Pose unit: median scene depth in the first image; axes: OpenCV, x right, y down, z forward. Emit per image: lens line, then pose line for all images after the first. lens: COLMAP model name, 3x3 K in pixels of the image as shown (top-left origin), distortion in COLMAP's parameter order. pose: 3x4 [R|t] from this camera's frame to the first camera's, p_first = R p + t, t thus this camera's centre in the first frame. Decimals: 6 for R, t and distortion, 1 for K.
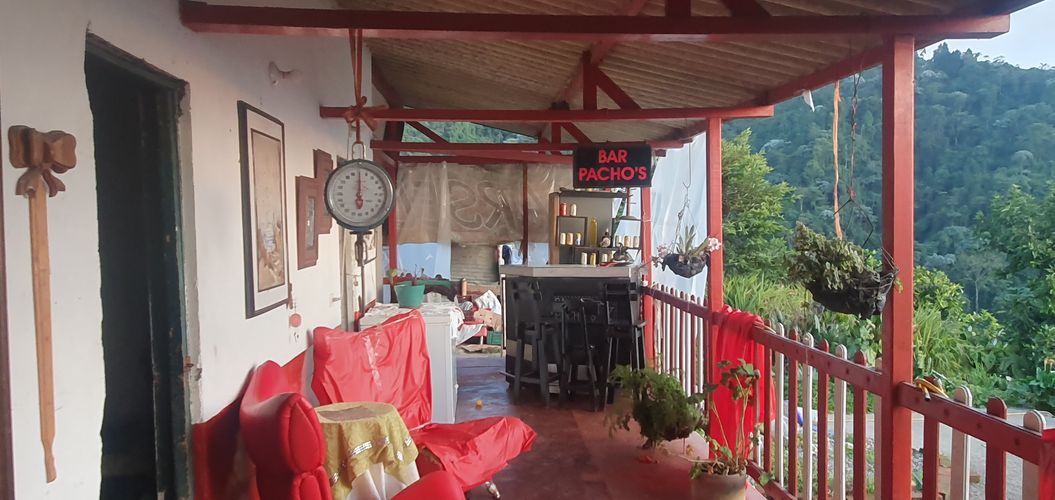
lens RADIAL K [[833.0, 0, 523.5], [0, 833.0, 266.2], [0, 0, 1]] dist [0.001758, 0.012948]
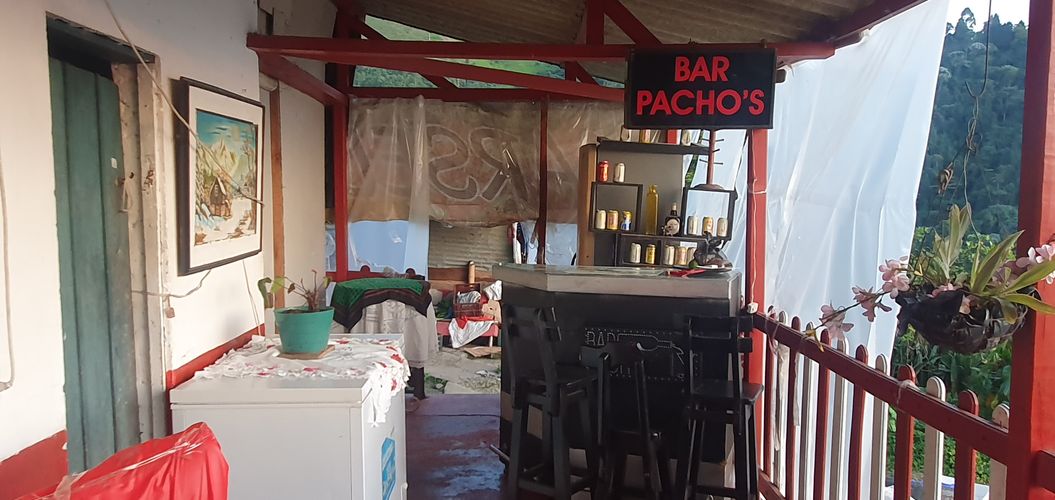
lens RADIAL K [[833.0, 0, 523.5], [0, 833.0, 266.2], [0, 0, 1]] dist [0.001758, 0.012948]
pose [[0.999127, 0.021042, -0.036085, 0.011820], [-0.019748, 0.999163, 0.035825, -0.017532], [0.036808, -0.035081, 0.998706, 0.345024]]
